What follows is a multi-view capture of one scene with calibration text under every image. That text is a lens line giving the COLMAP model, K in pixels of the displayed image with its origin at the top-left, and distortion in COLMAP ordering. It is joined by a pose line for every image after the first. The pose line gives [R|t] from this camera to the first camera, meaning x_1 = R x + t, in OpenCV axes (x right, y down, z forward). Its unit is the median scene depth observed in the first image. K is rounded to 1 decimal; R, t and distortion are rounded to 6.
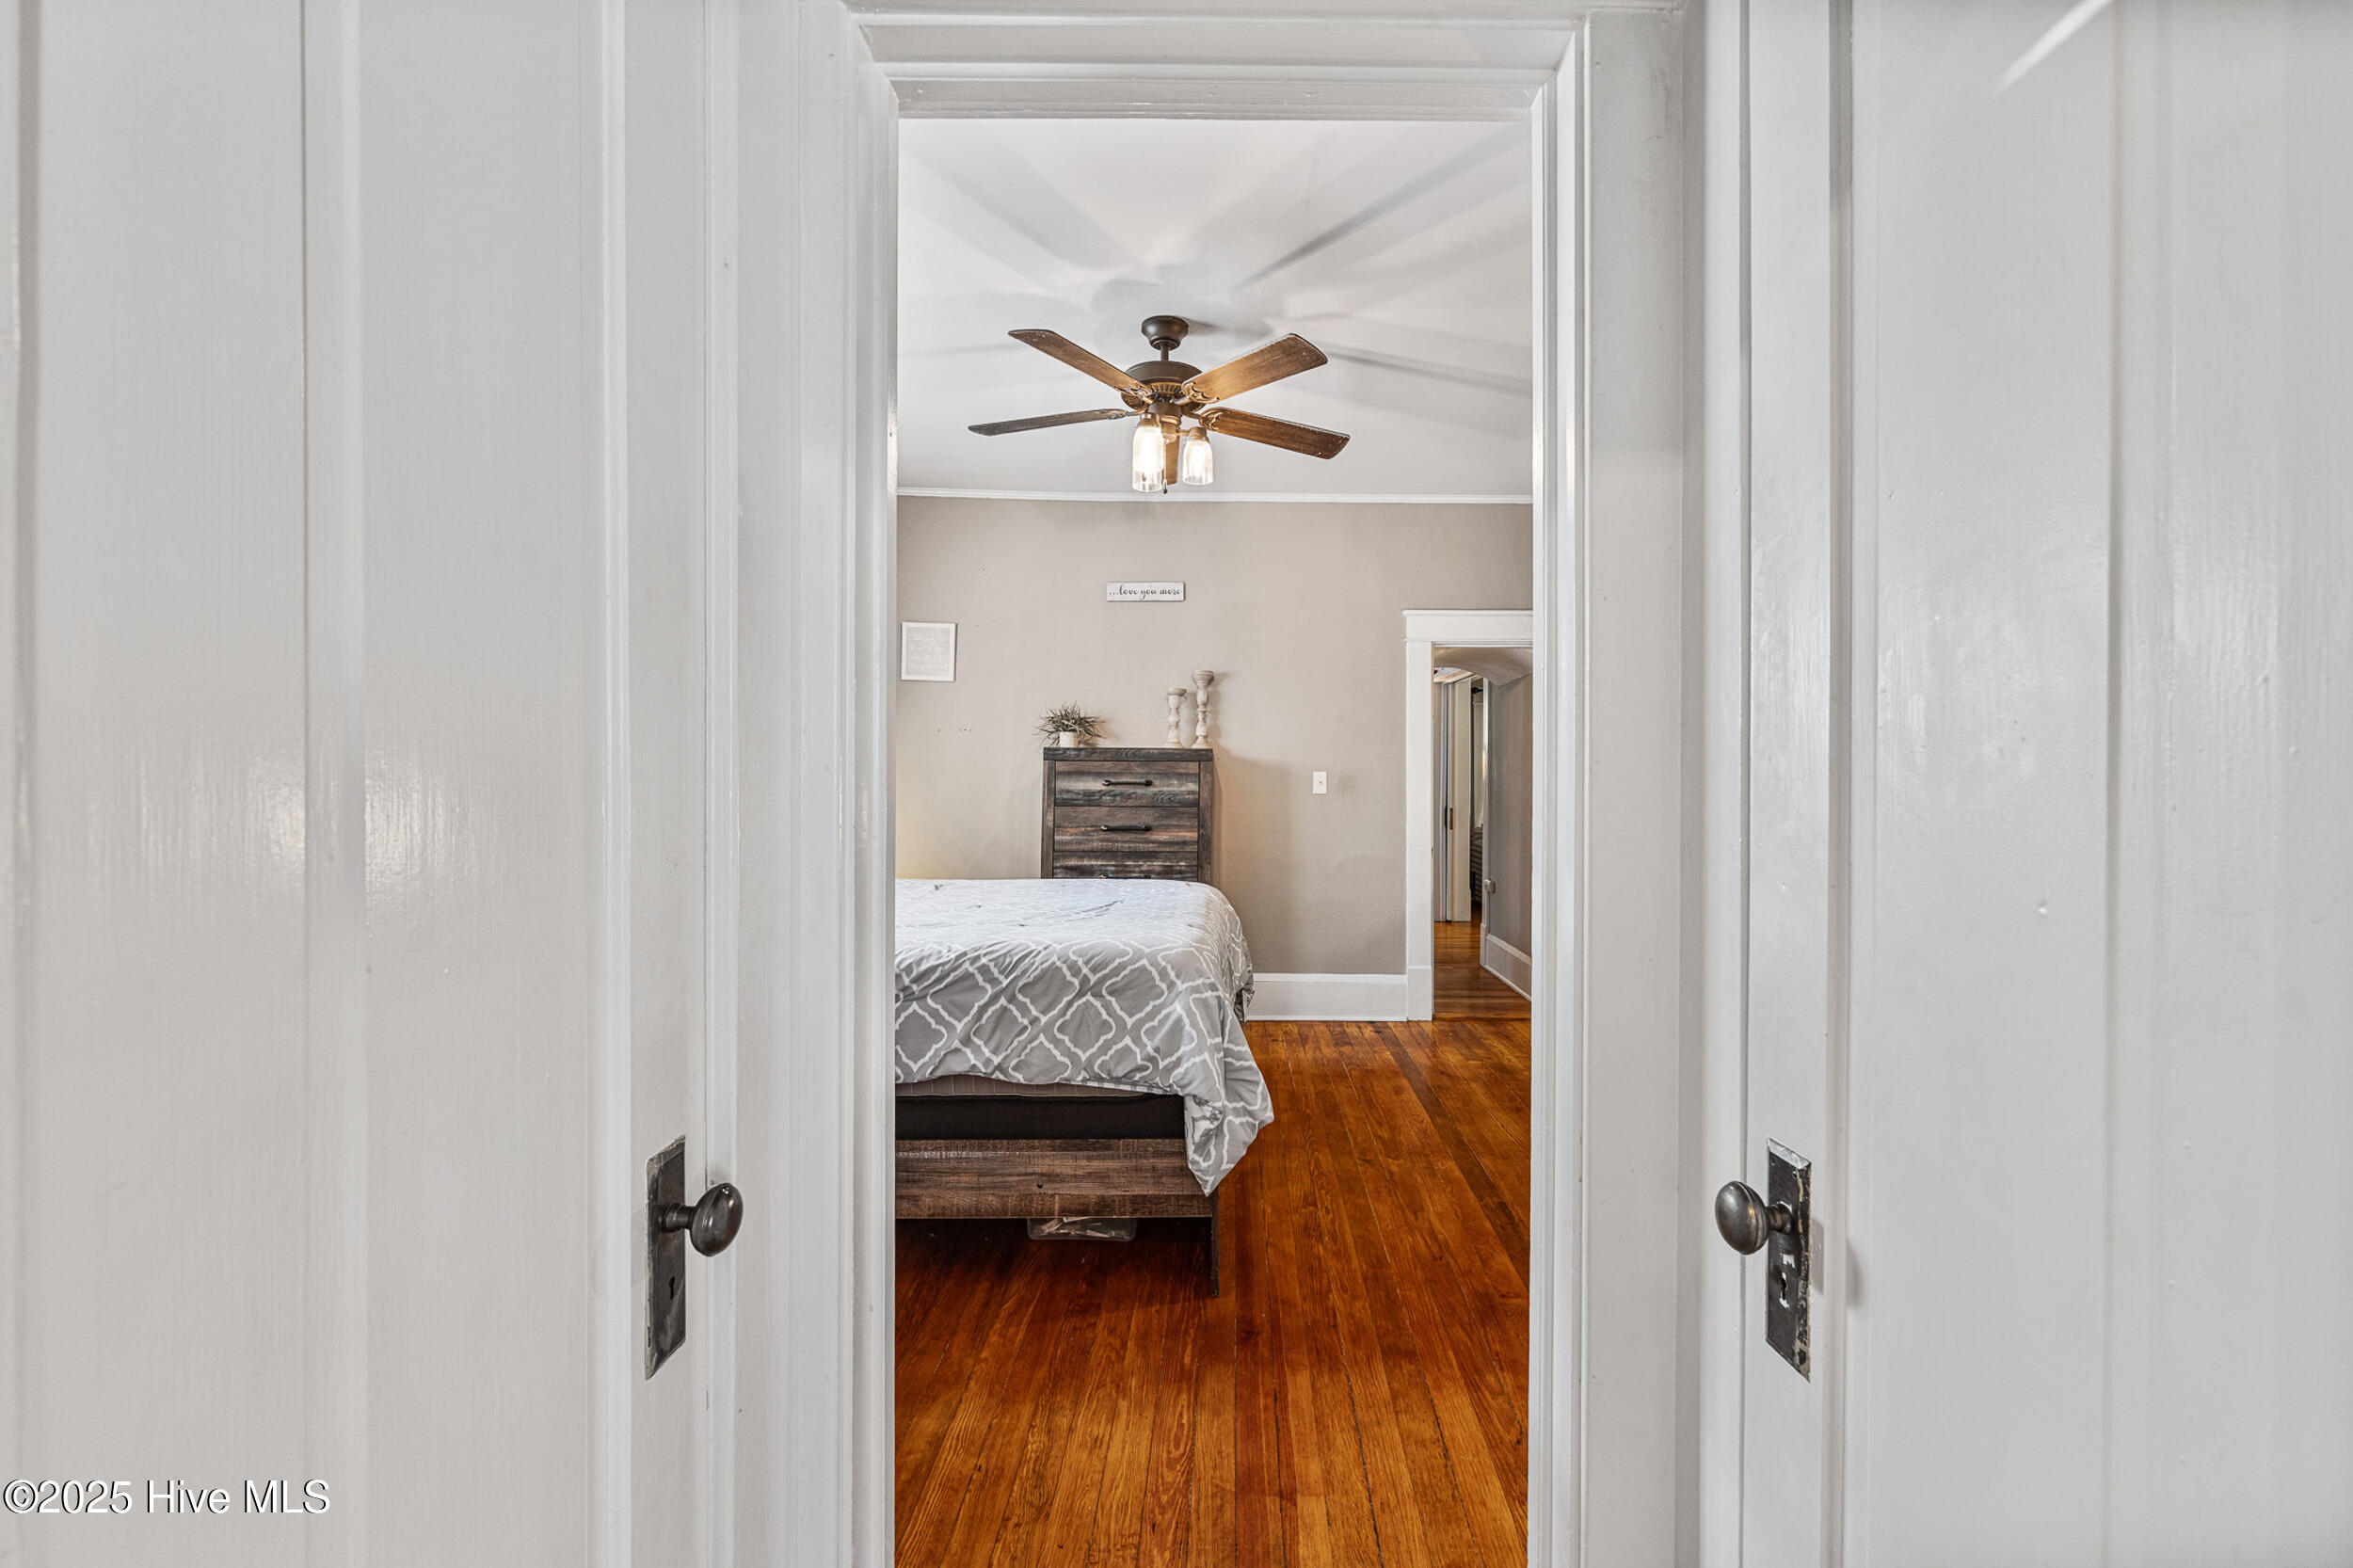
lens RADIAL K [[947.6, 0, 1239.3], [0, 947.6, 853.5], [0, 0, 1]] dist [-0.000100, 0.000090]
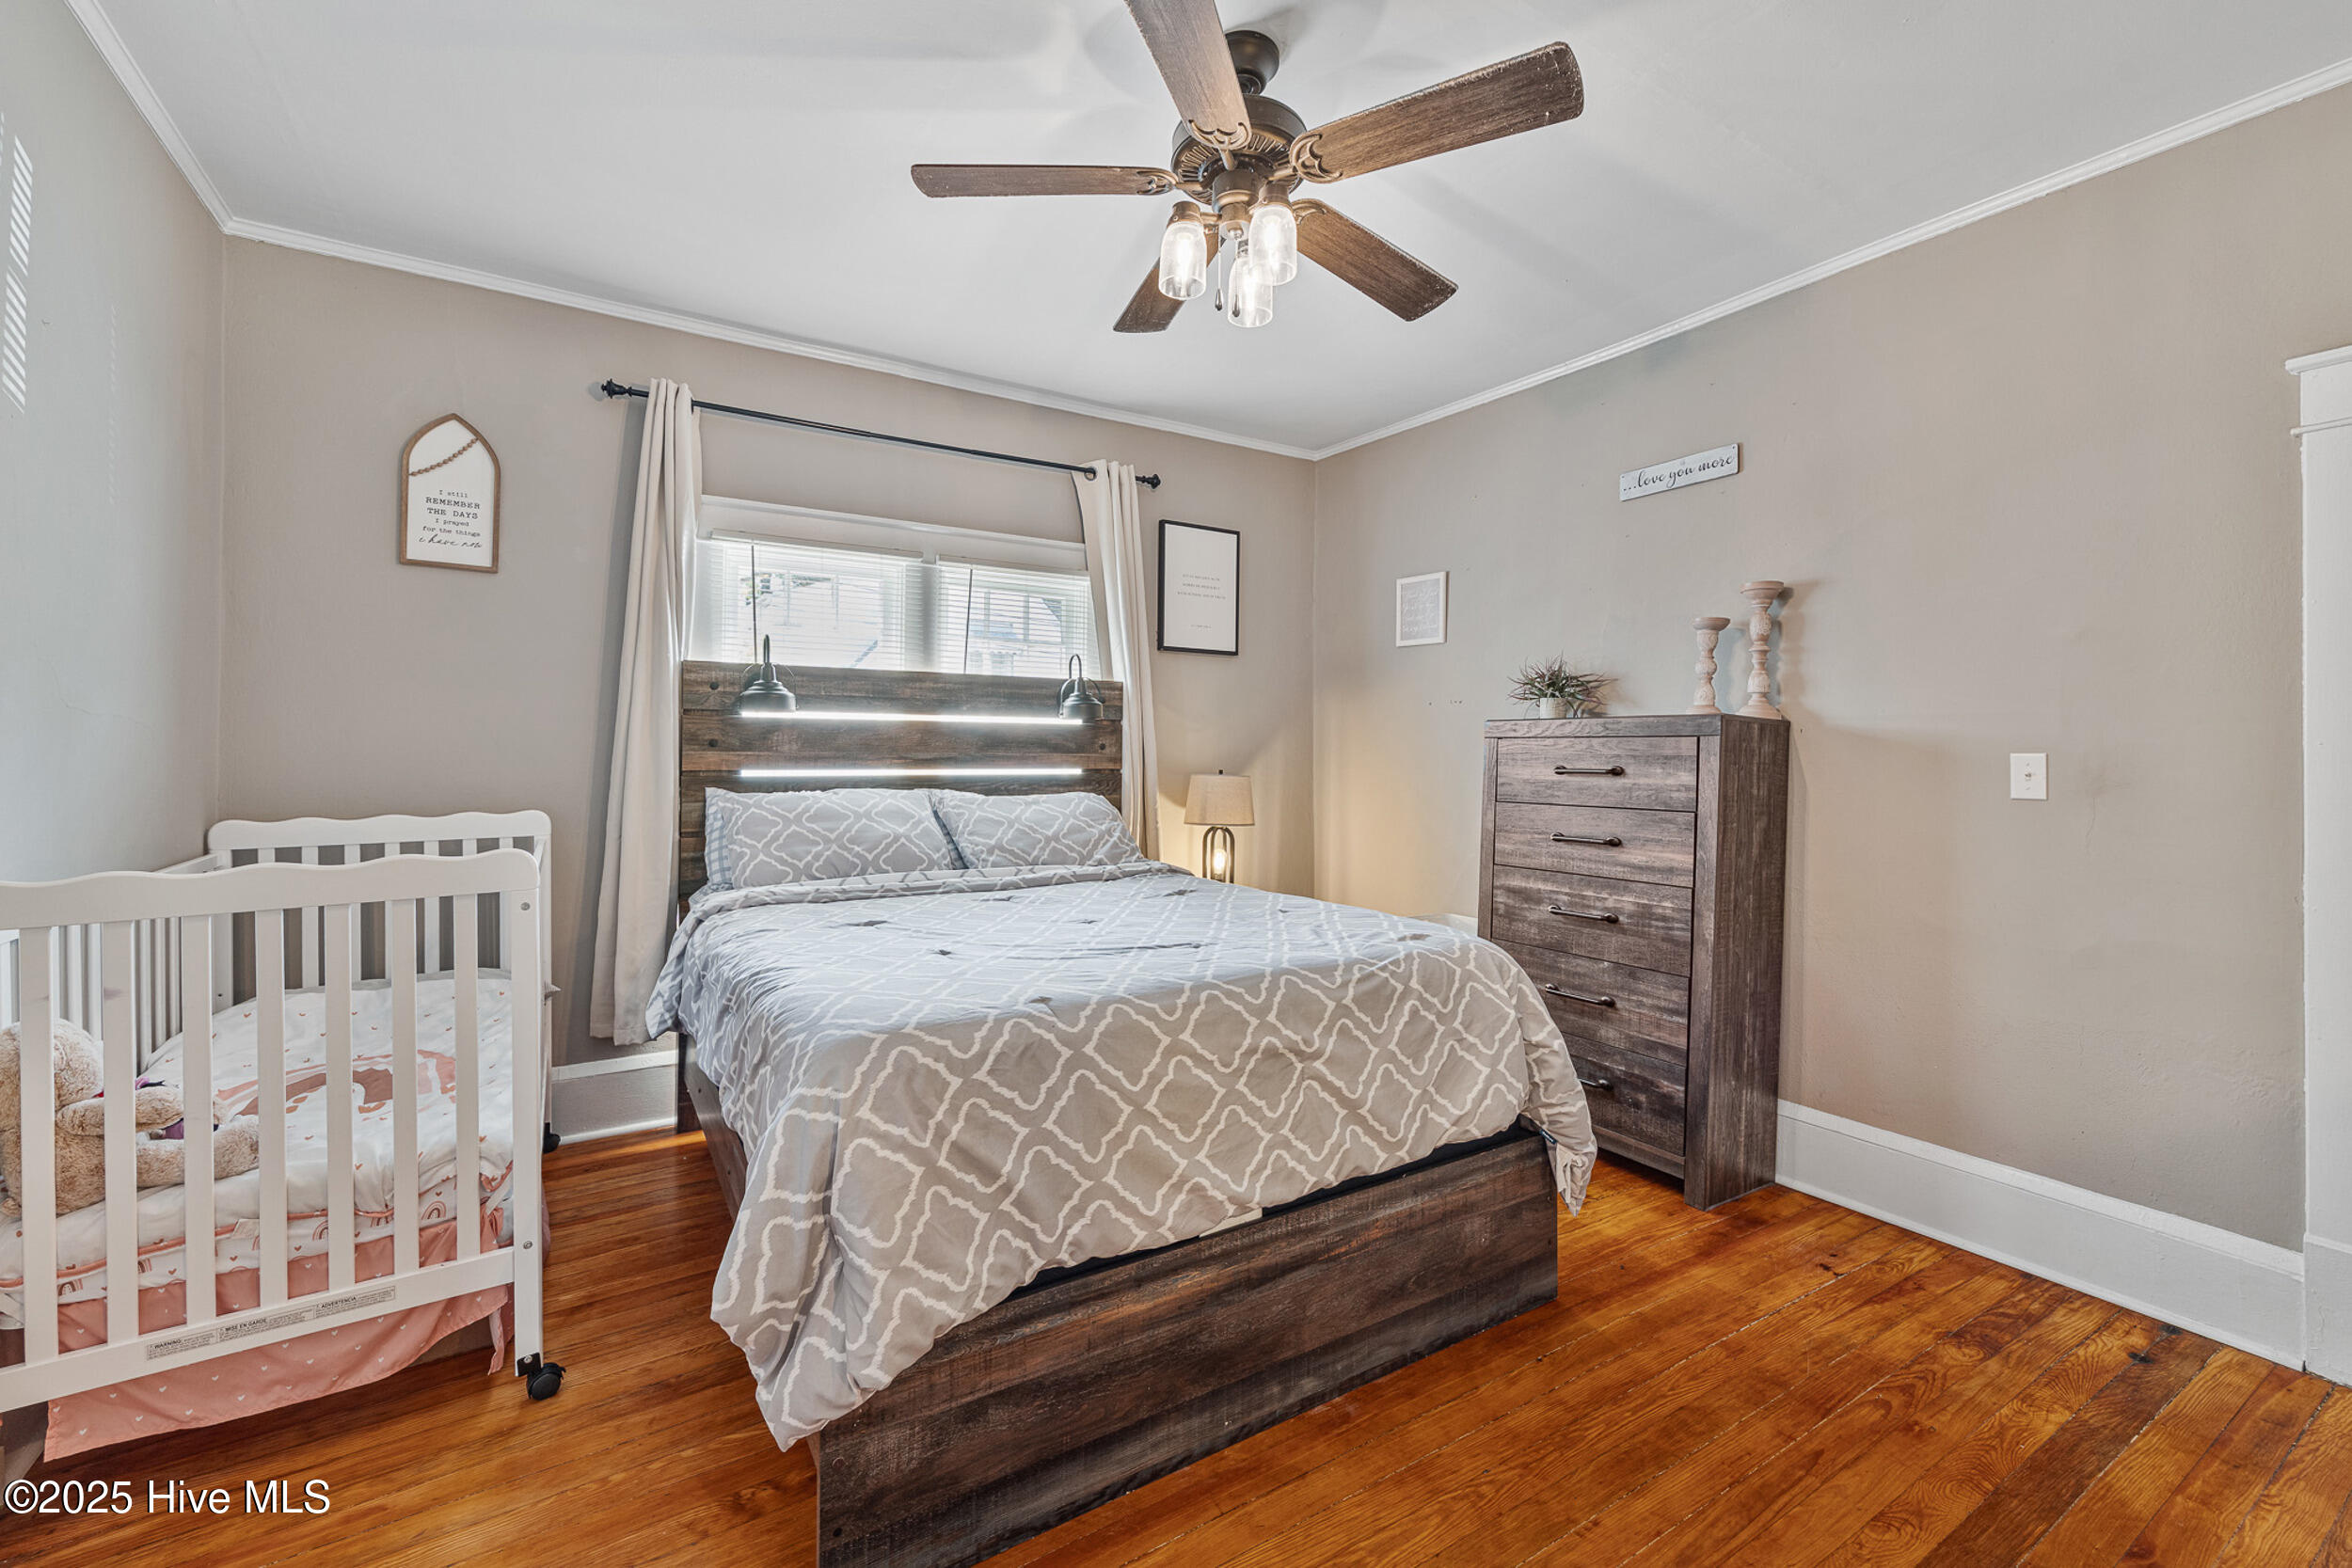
lens RADIAL K [[950.2, 0, 1171.5], [0, 950.2, 788.9], [0, 0, 1]] dist [-0.000821, 0.000417]
pose [[0.535119, 0.029371, -0.844266, 0.301779], [-0.073016, 0.997263, -0.011586, -0.035426], [0.841615, 0.067845, 0.535799, 0.433359]]
